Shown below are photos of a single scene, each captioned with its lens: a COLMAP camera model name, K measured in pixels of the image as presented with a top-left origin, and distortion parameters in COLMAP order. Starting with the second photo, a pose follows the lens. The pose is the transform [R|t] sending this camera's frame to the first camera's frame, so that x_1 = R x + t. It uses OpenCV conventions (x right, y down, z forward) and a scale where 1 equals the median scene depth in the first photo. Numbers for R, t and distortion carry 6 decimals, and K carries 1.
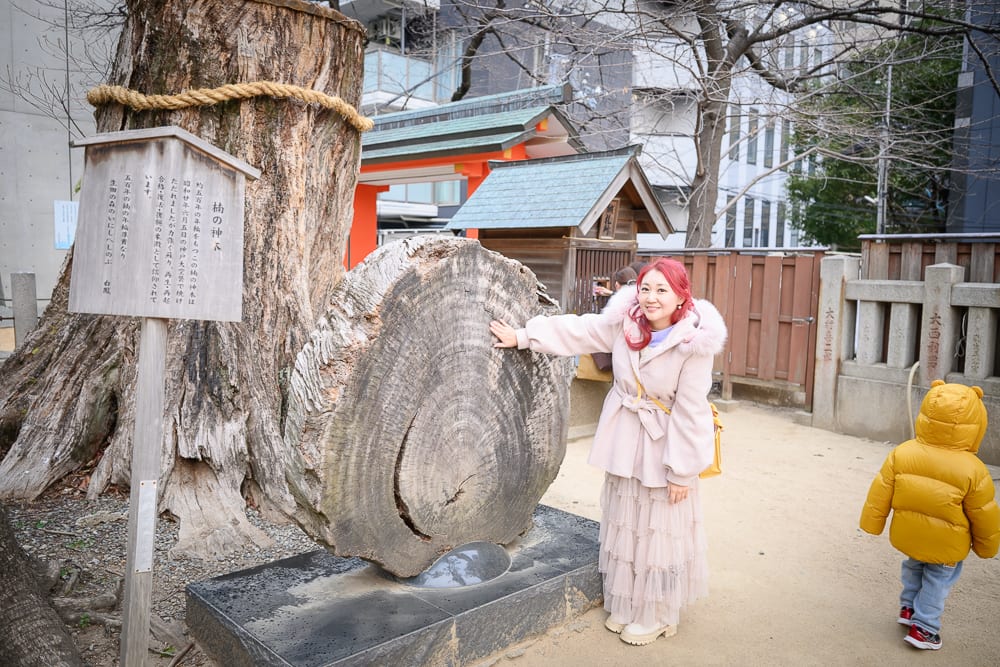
lens RADIAL K [[813.6, 0, 500.0], [0, 813.6, 333.5], [0, 0, 1]] dist [0.001532, 0.001506]
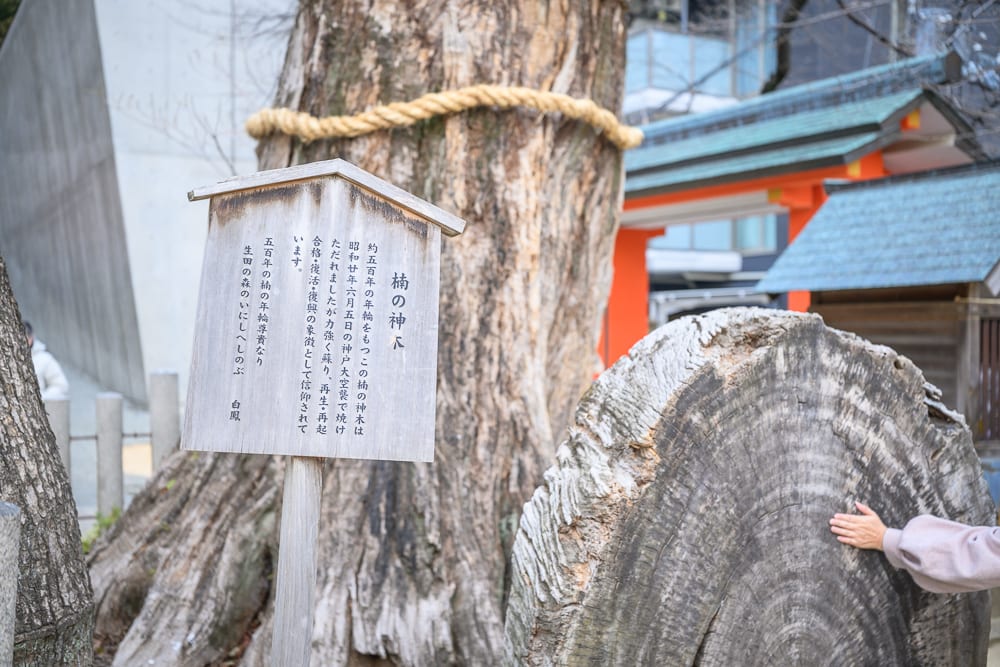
lens RADIAL K [[1046.1, 0, 500.0], [0, 1046.1, 333.5], [0, 0, 1]] dist [0.000409, -0.000290]
pose [[0.958675, -0.017630, -0.283957, -0.032498], [-0.002467, 0.997525, -0.070262, -0.045472], [0.284493, 0.068059, 0.956259, 0.195364]]
